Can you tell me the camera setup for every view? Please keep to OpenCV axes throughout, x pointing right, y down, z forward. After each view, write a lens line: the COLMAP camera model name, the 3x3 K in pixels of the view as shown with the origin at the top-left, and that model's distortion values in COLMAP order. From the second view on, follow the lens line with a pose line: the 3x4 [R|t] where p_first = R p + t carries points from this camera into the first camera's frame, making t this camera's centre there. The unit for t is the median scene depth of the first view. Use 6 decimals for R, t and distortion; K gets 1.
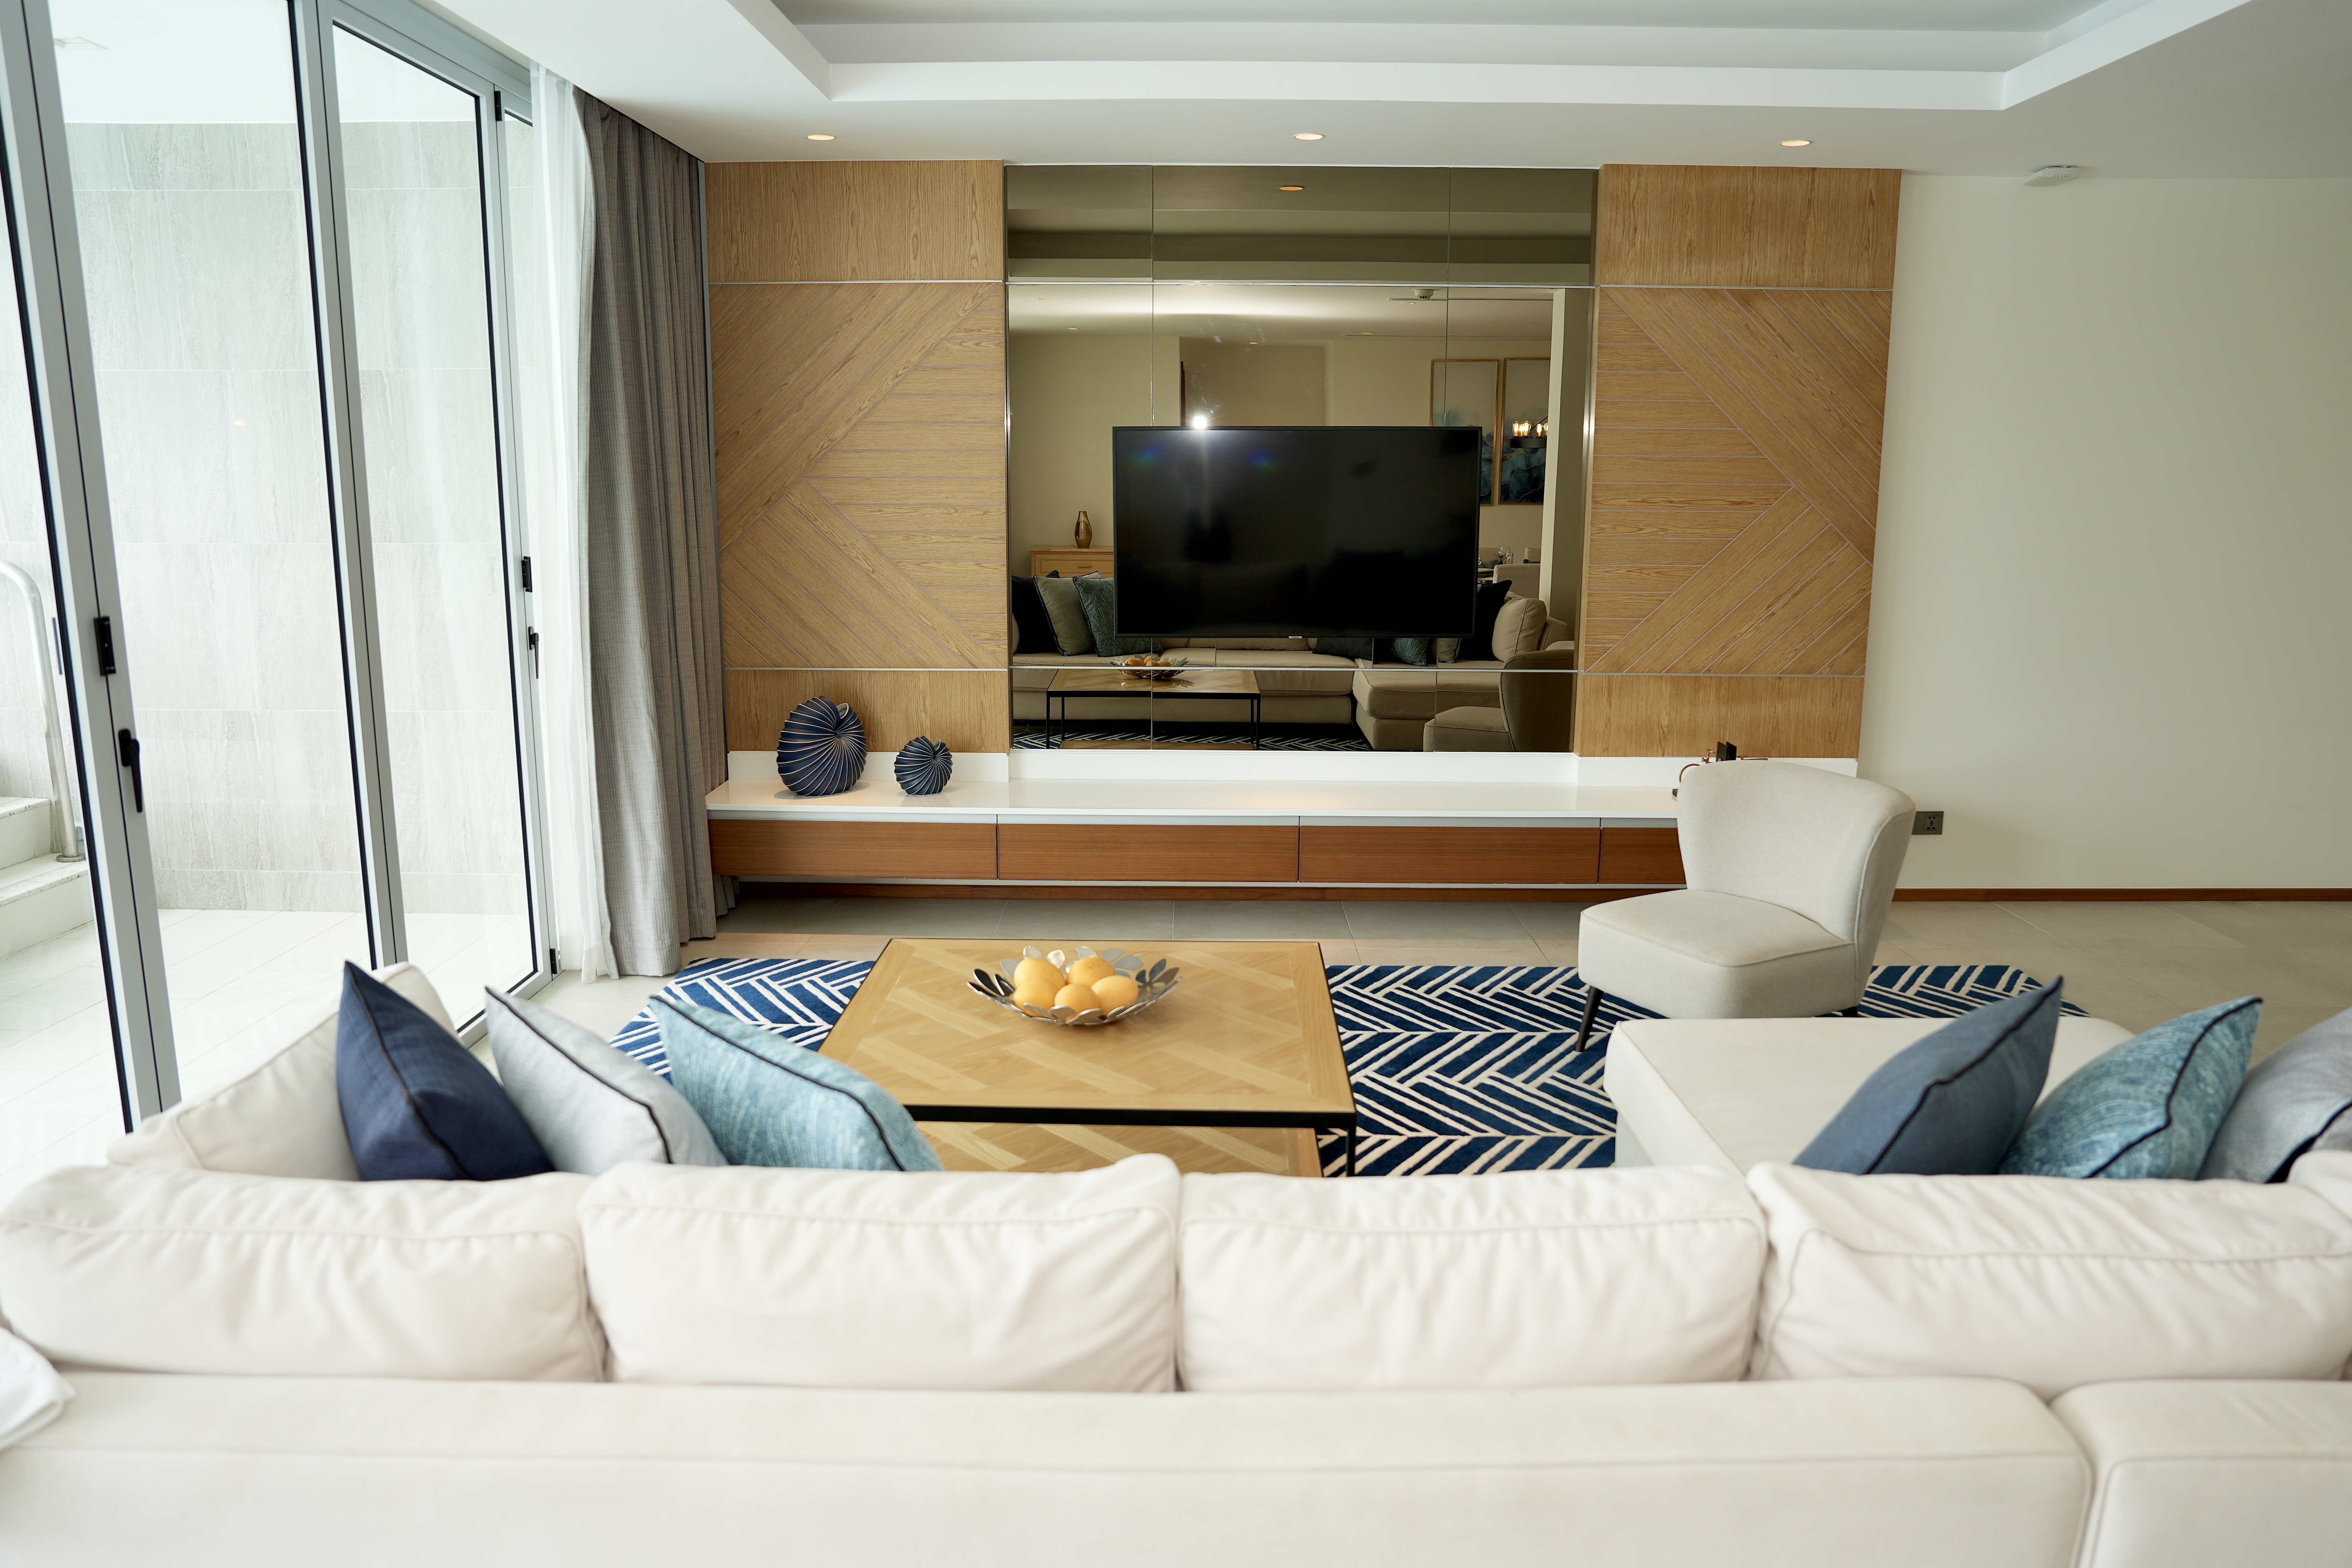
lens RADIAL K [[1629.2, 0, 1176.0], [0, 1629.2, 784.0], [0, 0, 1]] dist [-0.104188, 0.084745]
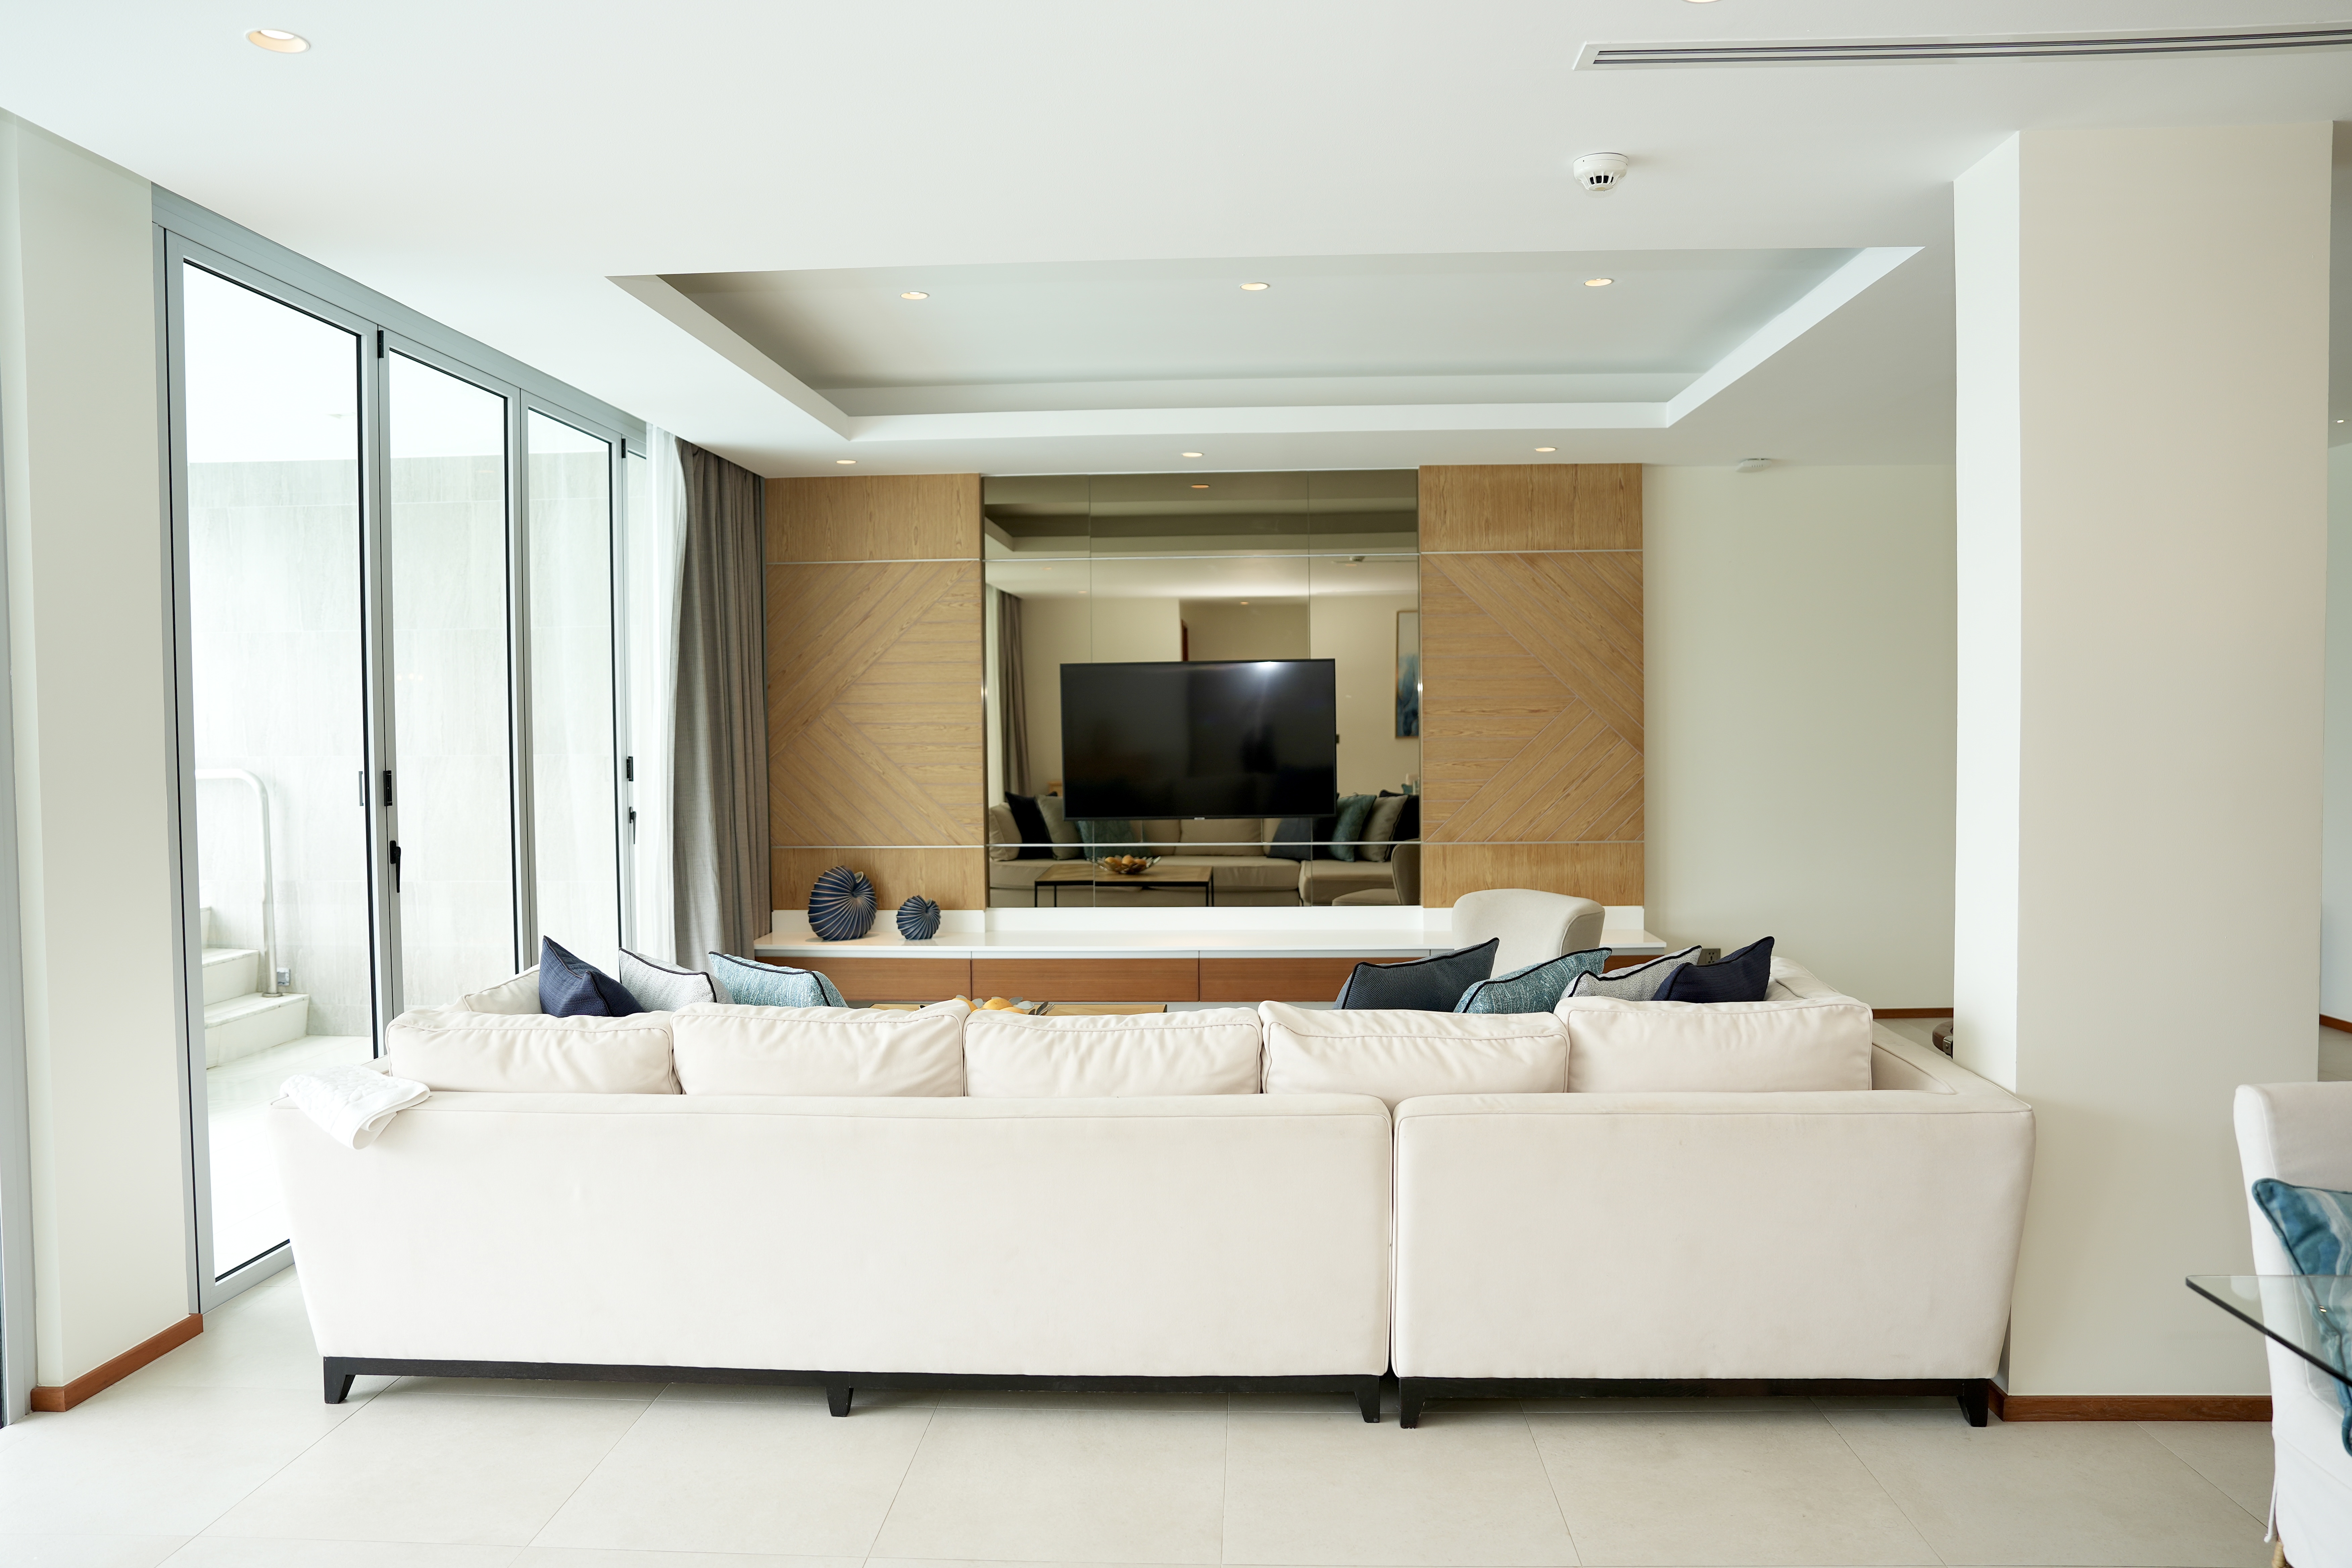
lens RADIAL K [[1629.2, 0, 1176.0], [0, 1629.2, 784.0], [0, 0, 1]] dist [-0.104188, 0.084745]
pose [[0.999245, -0.013214, -0.036537, 0.107118], [0.007390, 0.987861, -0.155164, 0.090654], [0.038144, 0.154777, 0.987213, -0.322021]]
